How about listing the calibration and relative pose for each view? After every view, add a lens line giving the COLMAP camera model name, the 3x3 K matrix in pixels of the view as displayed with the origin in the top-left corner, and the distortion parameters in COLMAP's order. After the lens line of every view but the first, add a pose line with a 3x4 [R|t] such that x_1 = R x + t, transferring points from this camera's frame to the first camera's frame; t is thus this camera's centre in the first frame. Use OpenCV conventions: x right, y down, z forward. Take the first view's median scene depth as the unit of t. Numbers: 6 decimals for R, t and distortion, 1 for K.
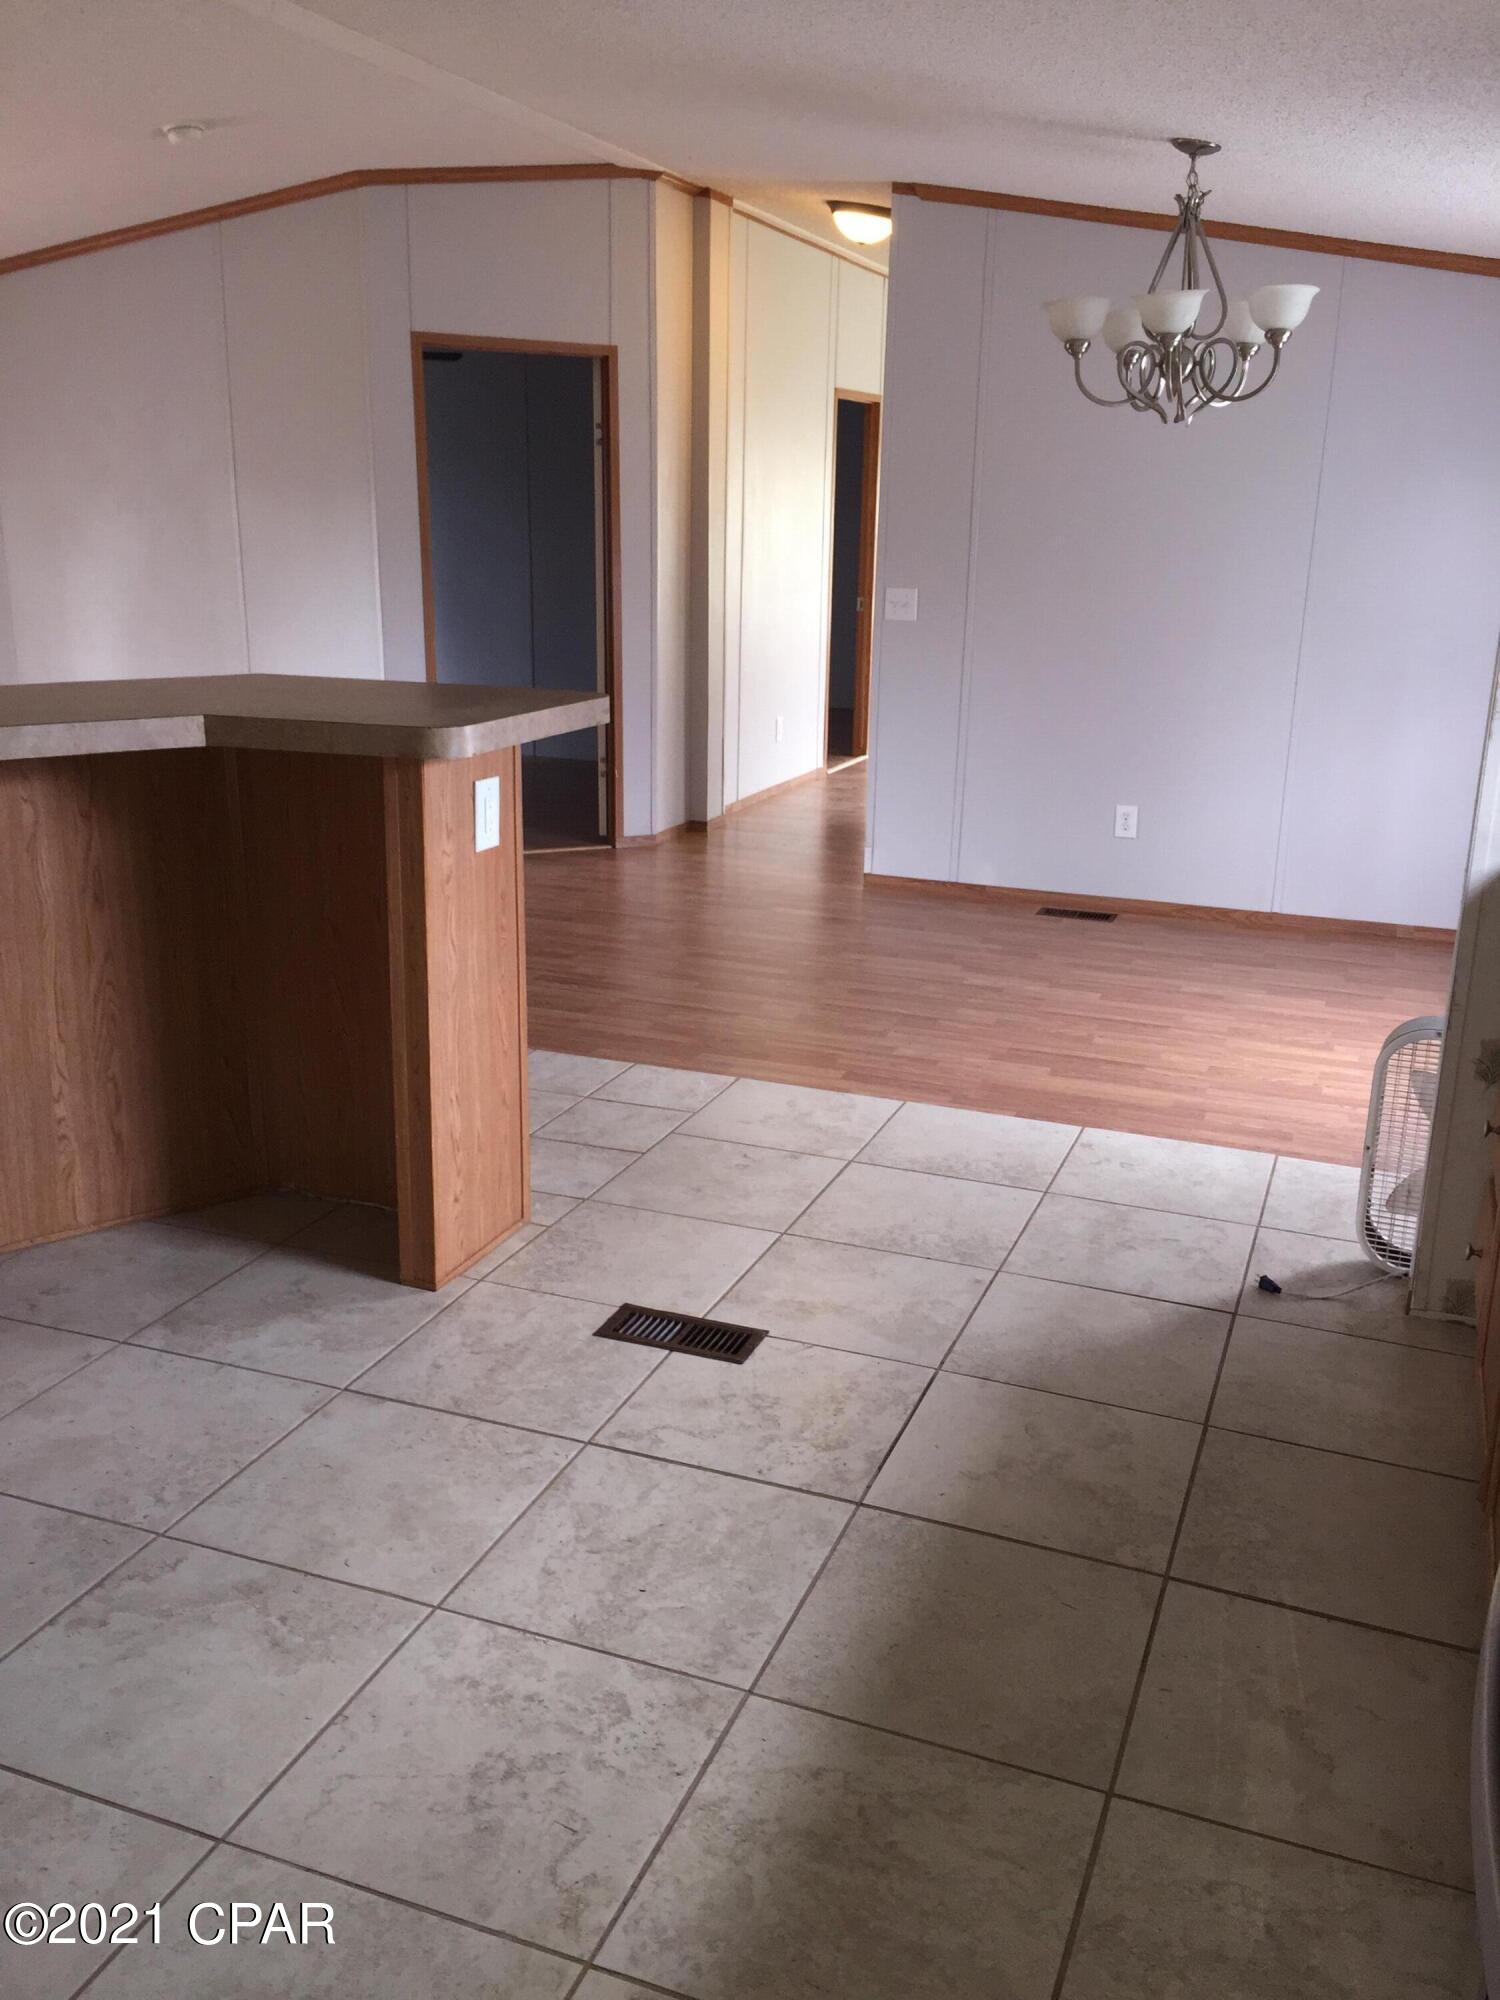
lens RADIAL K [[1744.5, 0, 762.3], [0, 1744.5, 995.6], [0, 0, 1]] dist [0.062114, 0.005453]
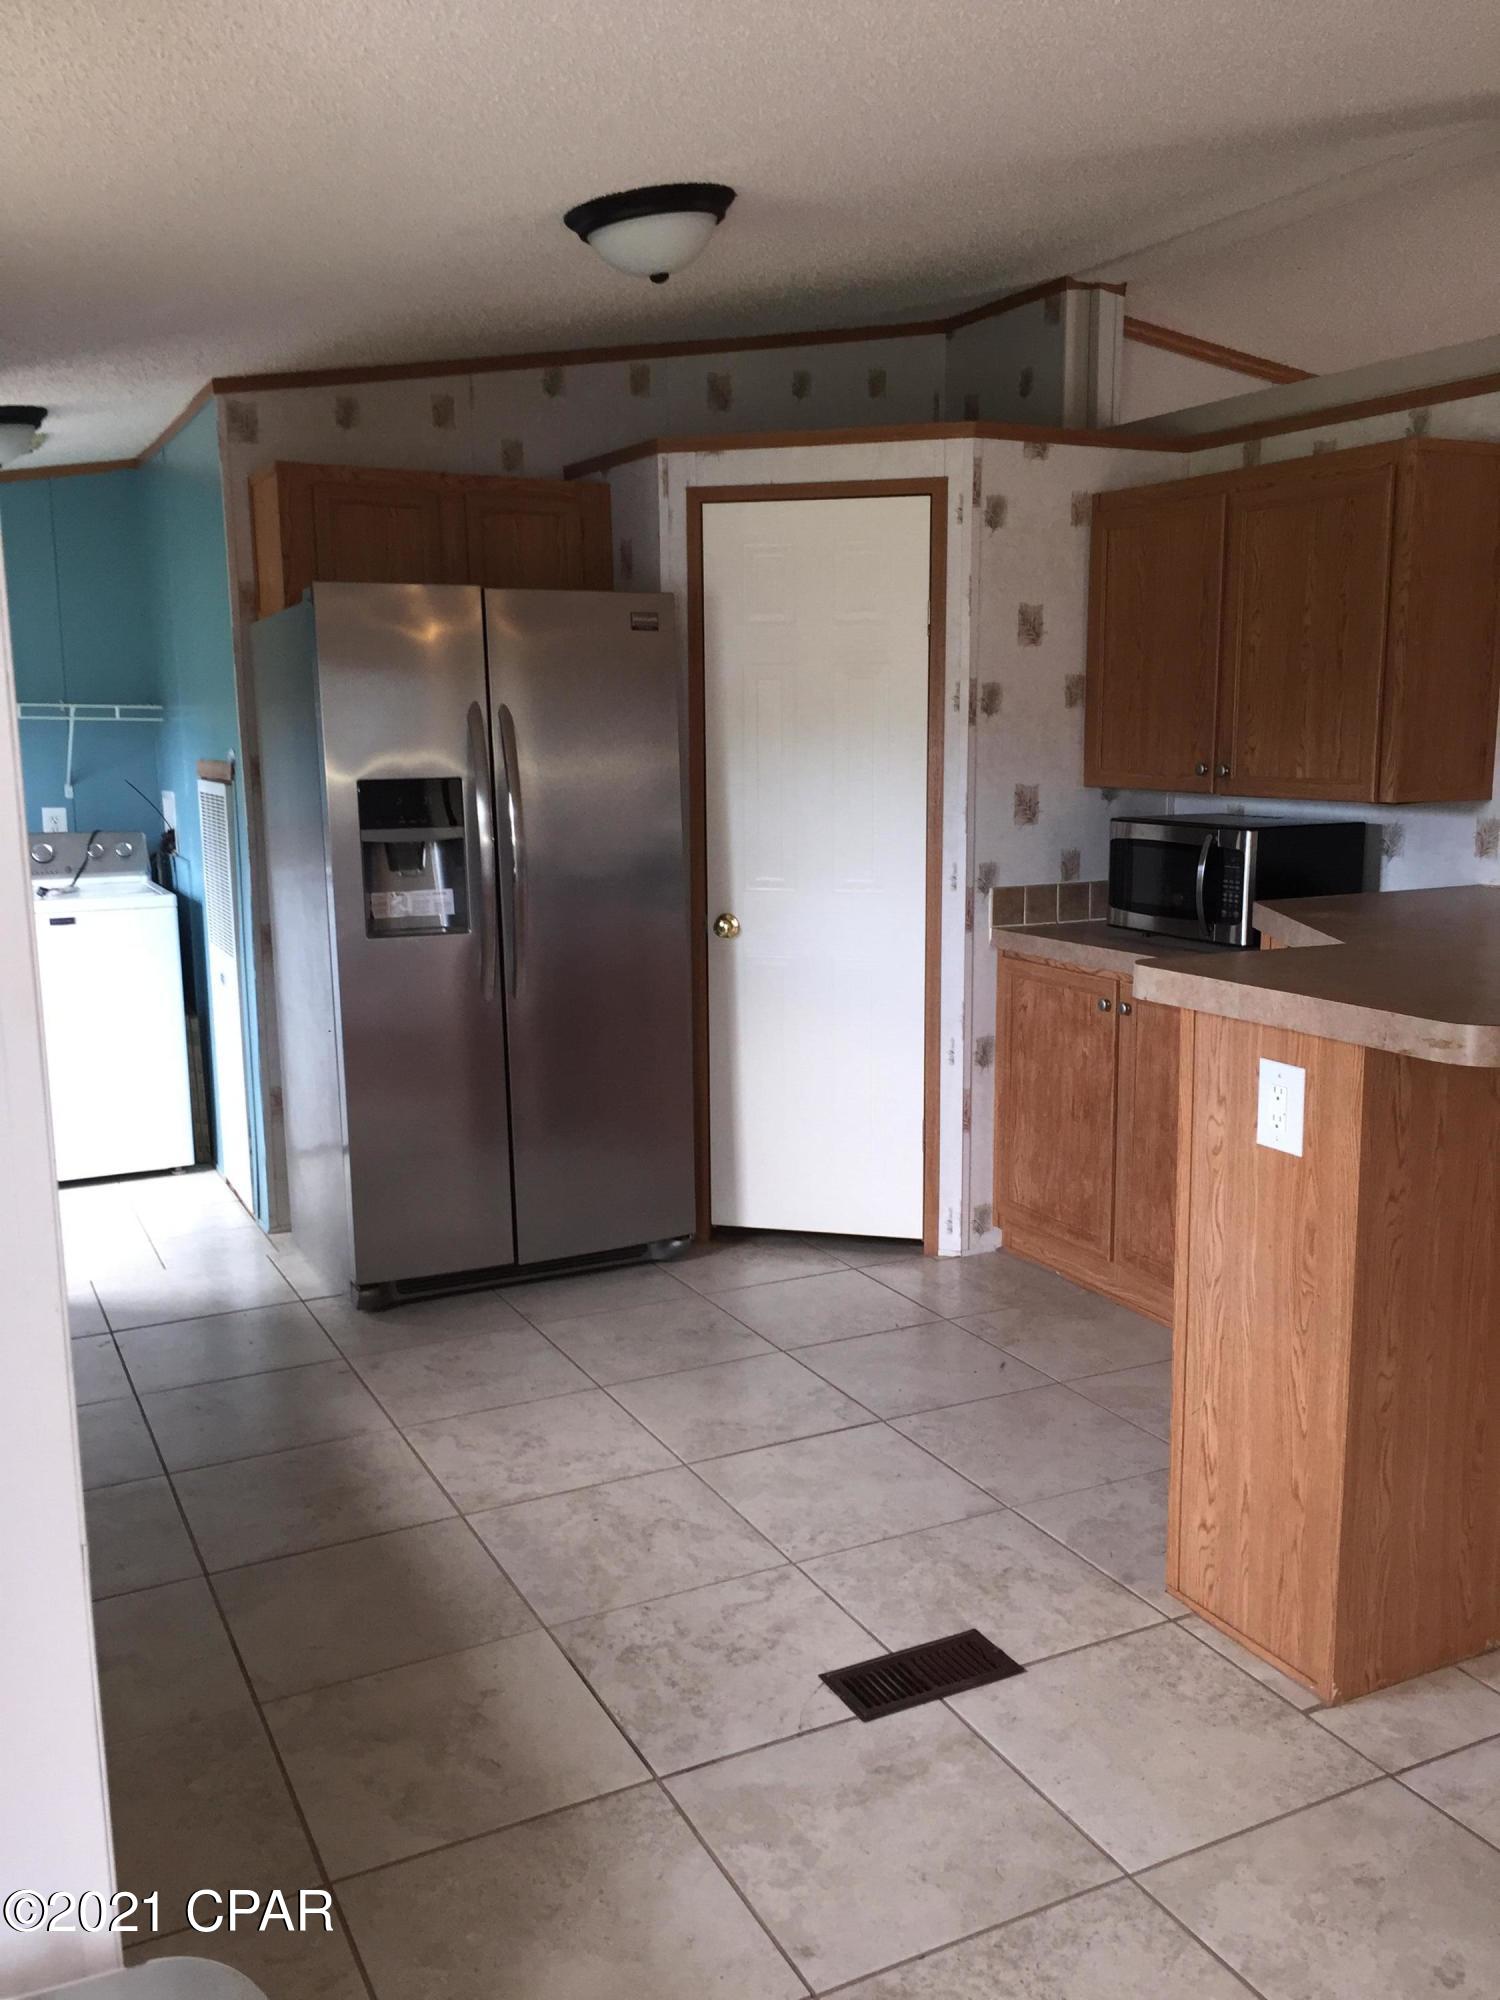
lens RADIAL K [[1744.5, 0, 764.1], [0, 1744.5, 1008.1], [0, 0, 1]] dist [0.062114, 0.005453]
pose [[-0.676015, 0.110085, -0.728619, 0.603729], [-0.201470, 0.923493, 0.326453, -0.375816], [0.708812, 0.367481, -0.602116, 1.363465]]
